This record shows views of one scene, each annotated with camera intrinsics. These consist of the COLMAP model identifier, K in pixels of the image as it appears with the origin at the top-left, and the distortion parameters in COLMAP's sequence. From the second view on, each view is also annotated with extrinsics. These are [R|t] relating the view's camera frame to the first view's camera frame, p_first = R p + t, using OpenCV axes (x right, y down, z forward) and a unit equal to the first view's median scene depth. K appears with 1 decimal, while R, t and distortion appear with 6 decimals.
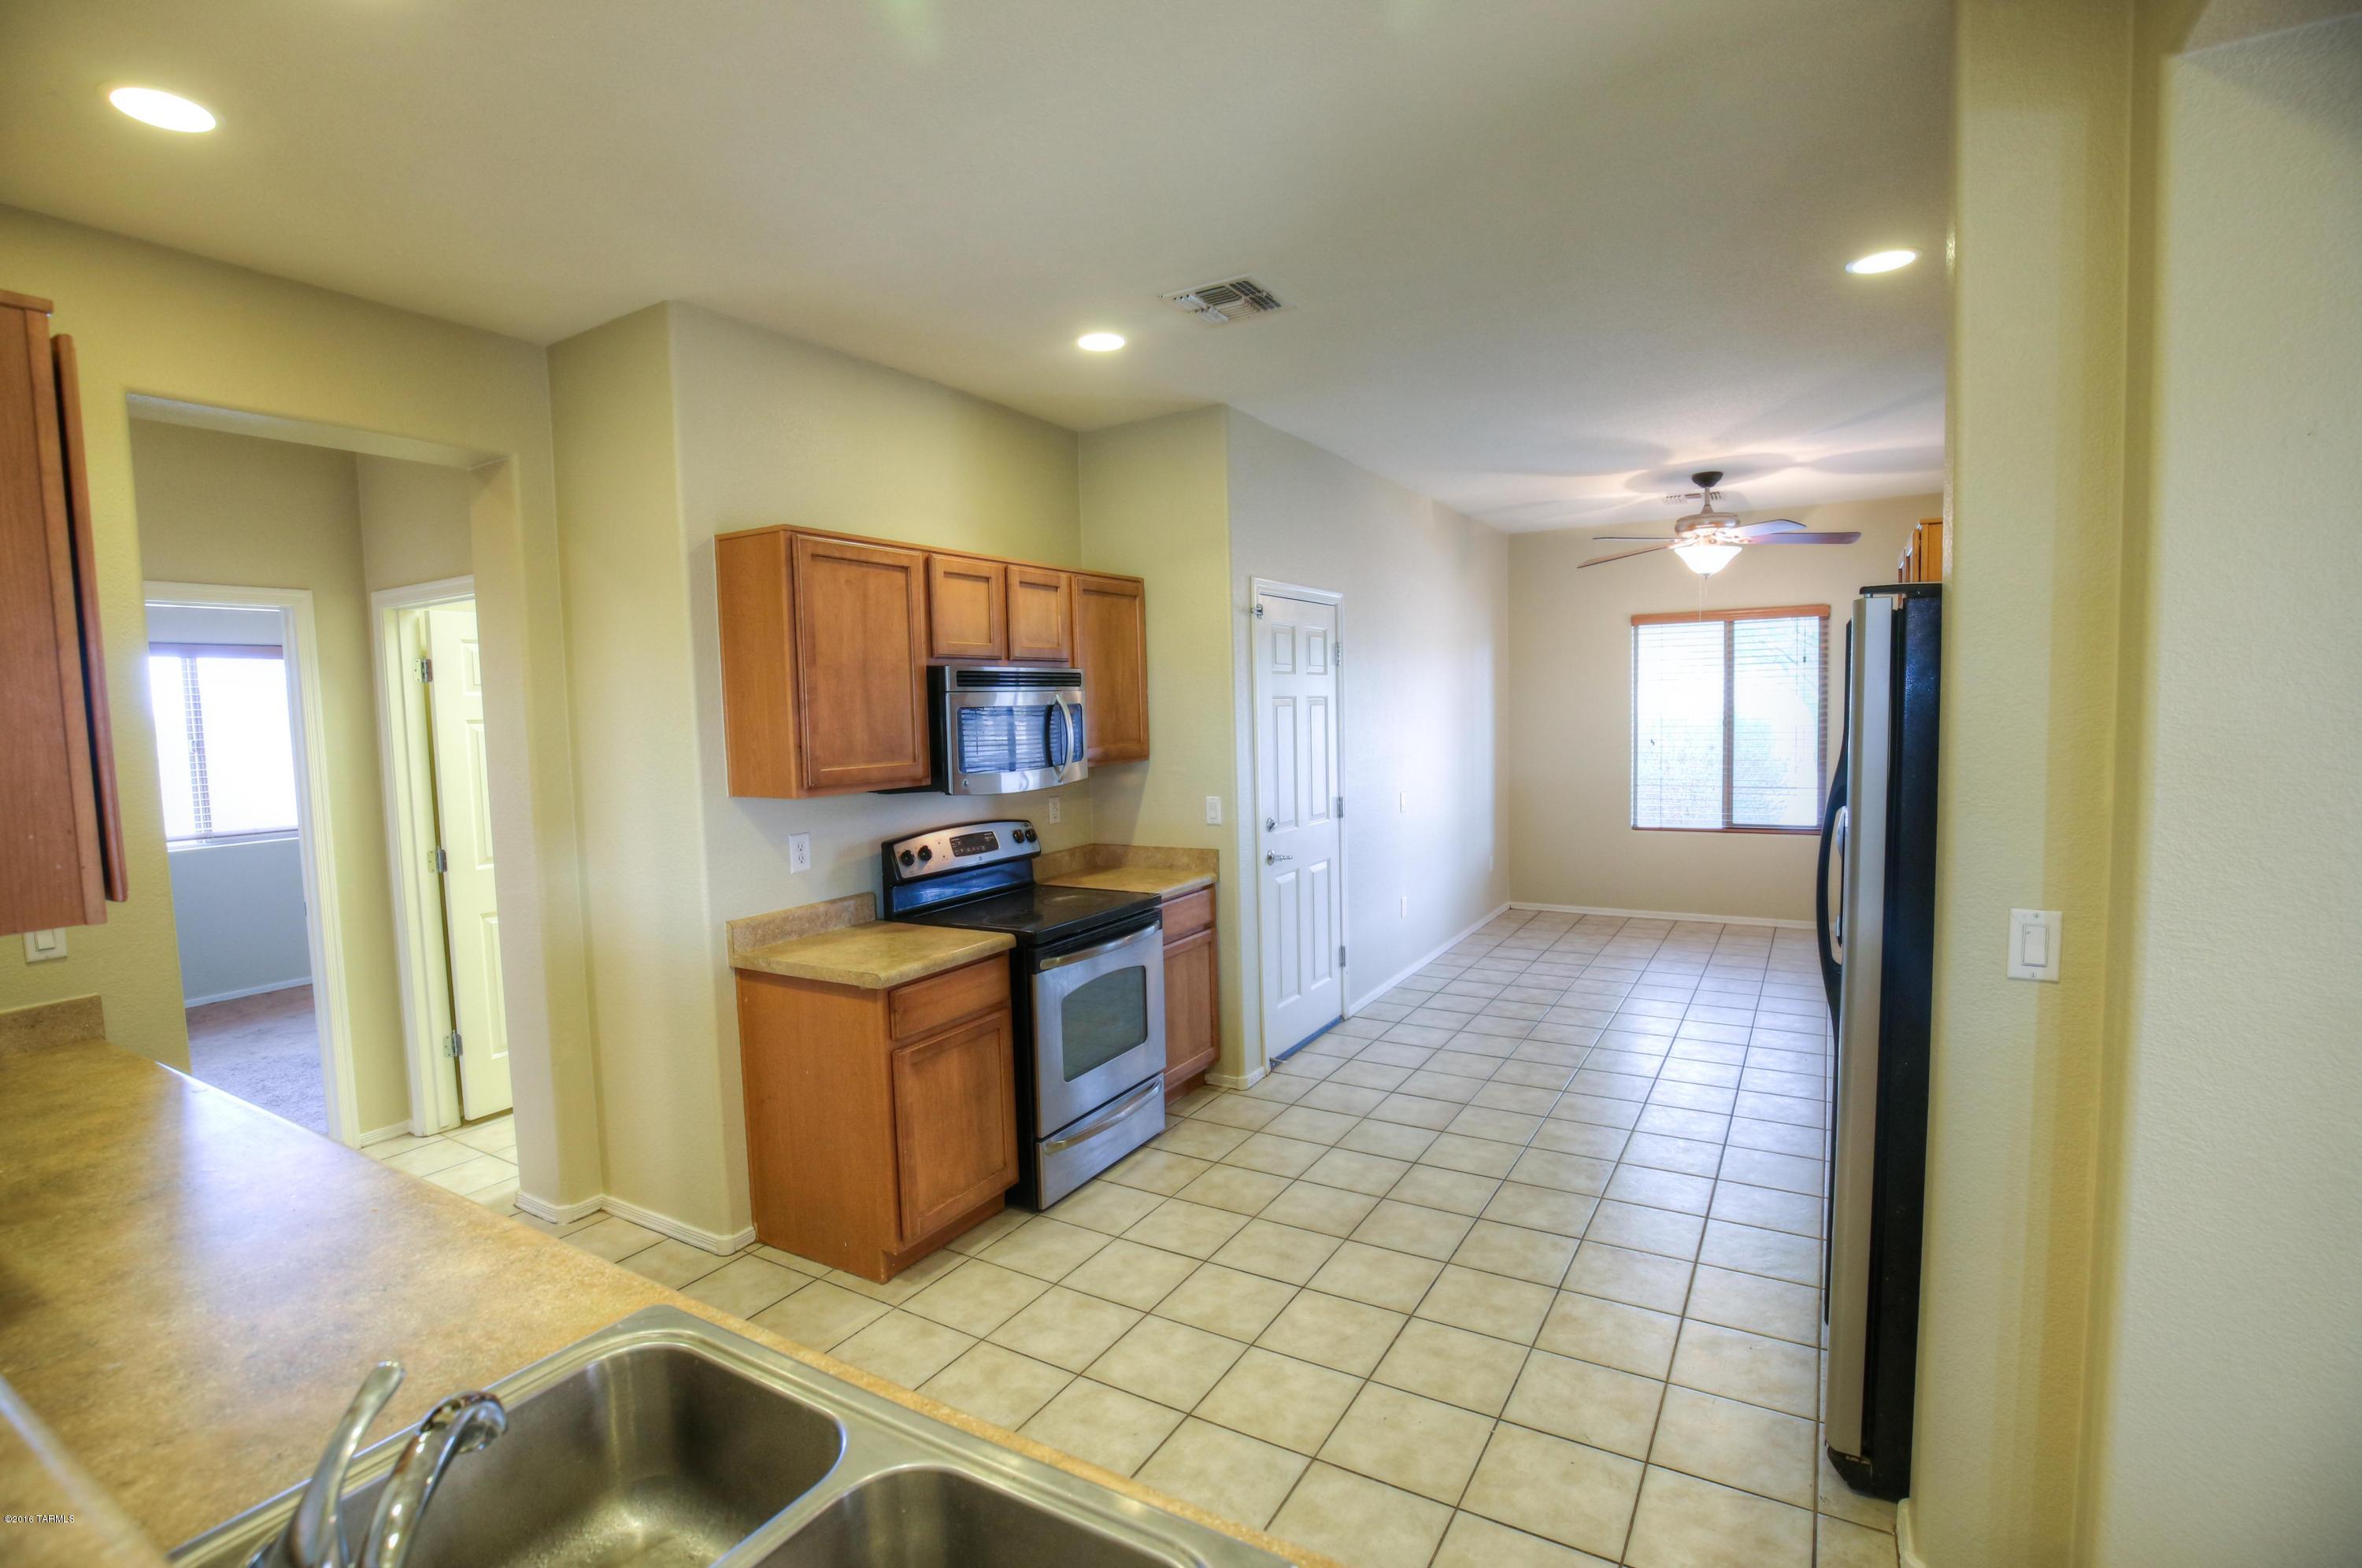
lens RADIAL K [[1088.5, 0, 1177.3], [0, 1088.5, 787.8], [0, 0, 1]] dist [-0.034460, 0.006288]
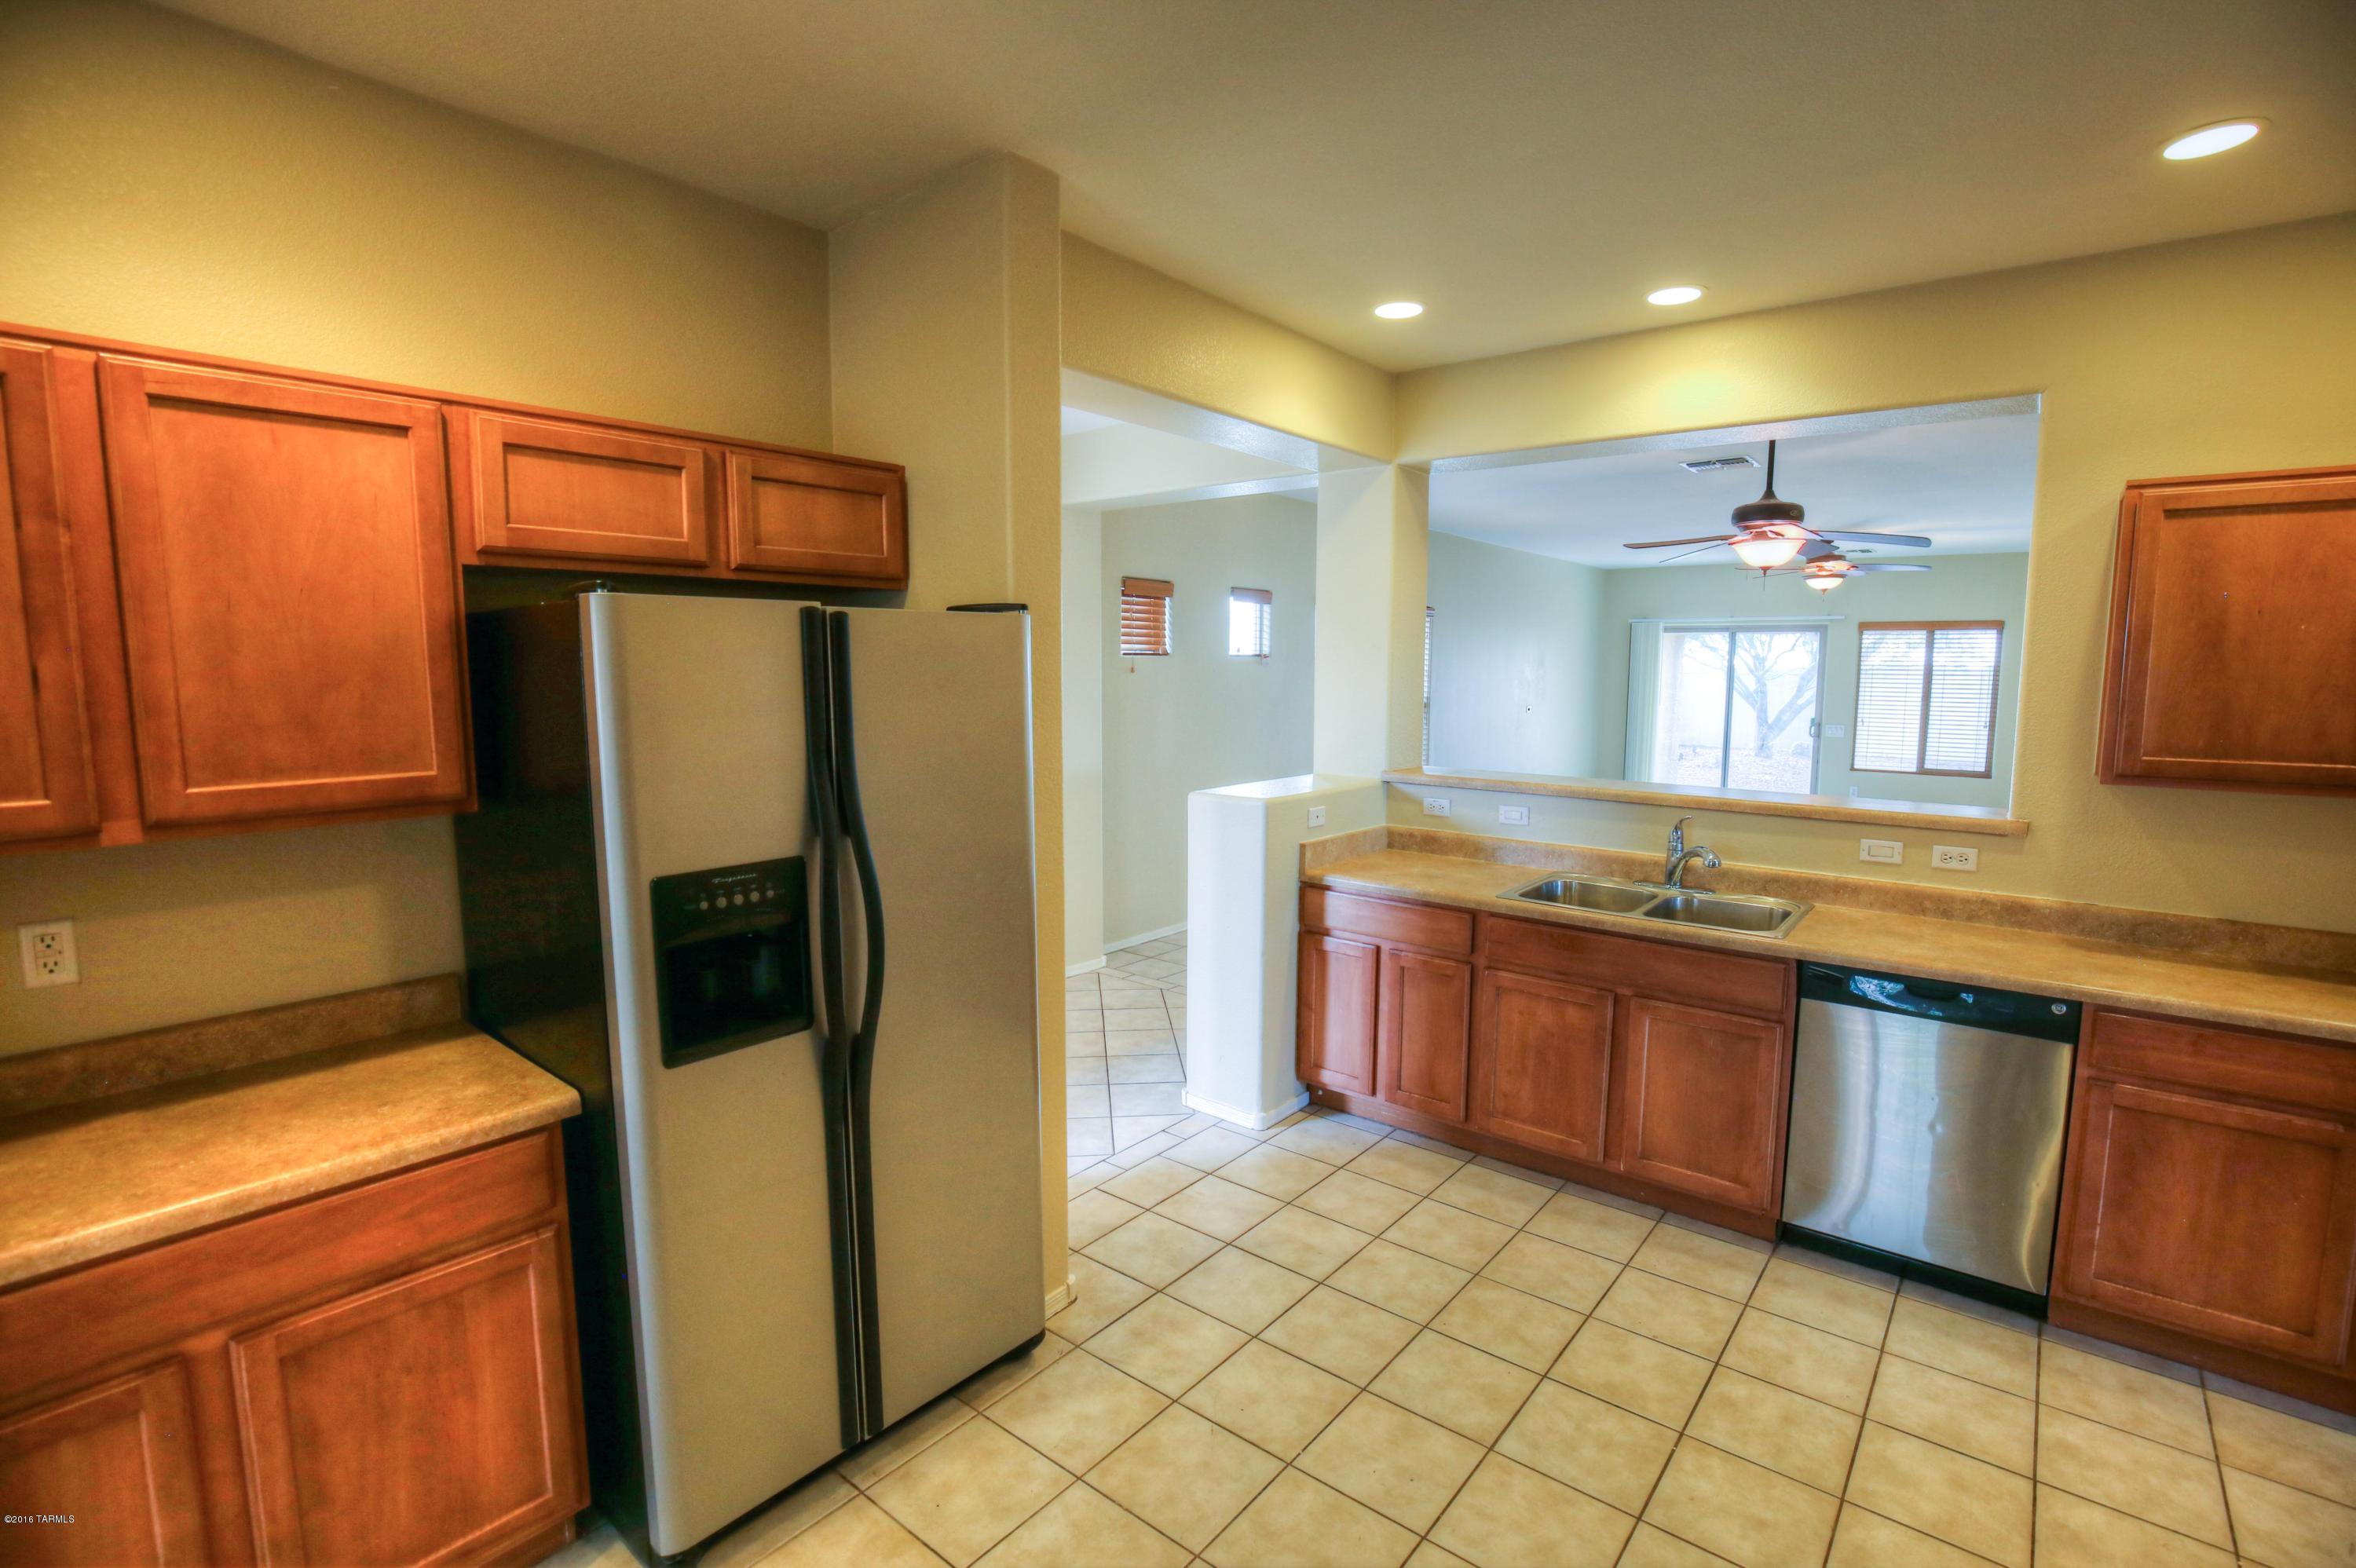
lens RADIAL K [[1085.7, 0, 1185.7], [0, 1085.7, 787.2], [0, 0, 1]] dist [-0.034460, 0.006288]
pose [[-0.990585, 0.006932, 0.136723, 0.164168], [0.032177, 0.982528, 0.183311, -0.107816], [-0.133063, 0.185984, -0.973501, 1.162266]]
